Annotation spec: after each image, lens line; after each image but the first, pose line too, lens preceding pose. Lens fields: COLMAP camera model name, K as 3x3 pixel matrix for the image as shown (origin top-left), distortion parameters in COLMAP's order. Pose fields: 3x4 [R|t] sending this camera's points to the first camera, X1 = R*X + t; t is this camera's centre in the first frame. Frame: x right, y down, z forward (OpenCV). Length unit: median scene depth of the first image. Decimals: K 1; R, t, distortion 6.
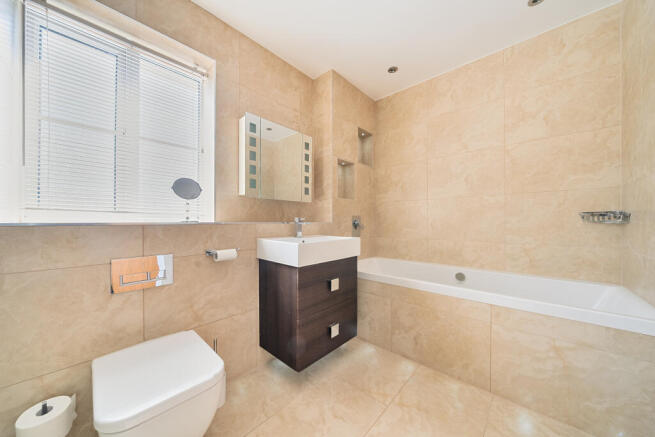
lens RADIAL K [[226.2, 0, 325.5], [0, 226.2, 222.8], [0, 0, 1]] dist [-0.010822, -0.000197]
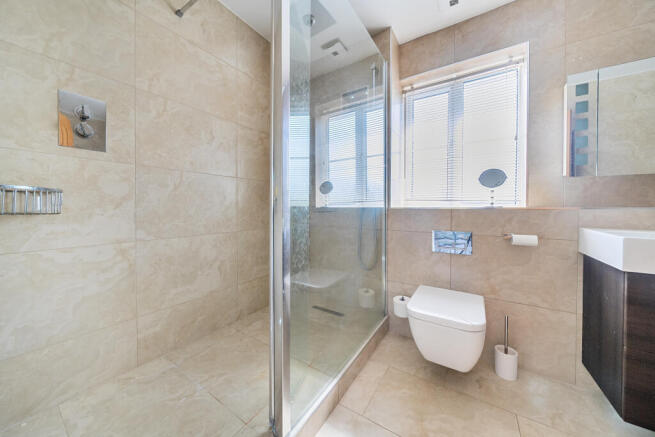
lens RADIAL K [[226.2, 0, 328.1], [0, 226.2, 211.7], [0, 0, 1]] dist [-0.010822, -0.000197]
pose [[0.180183, 0.018639, -0.983456, 0.360445], [-0.005242, 0.999824, 0.017989, 0.002206], [0.983619, 0.001914, 0.180249, -0.031680]]
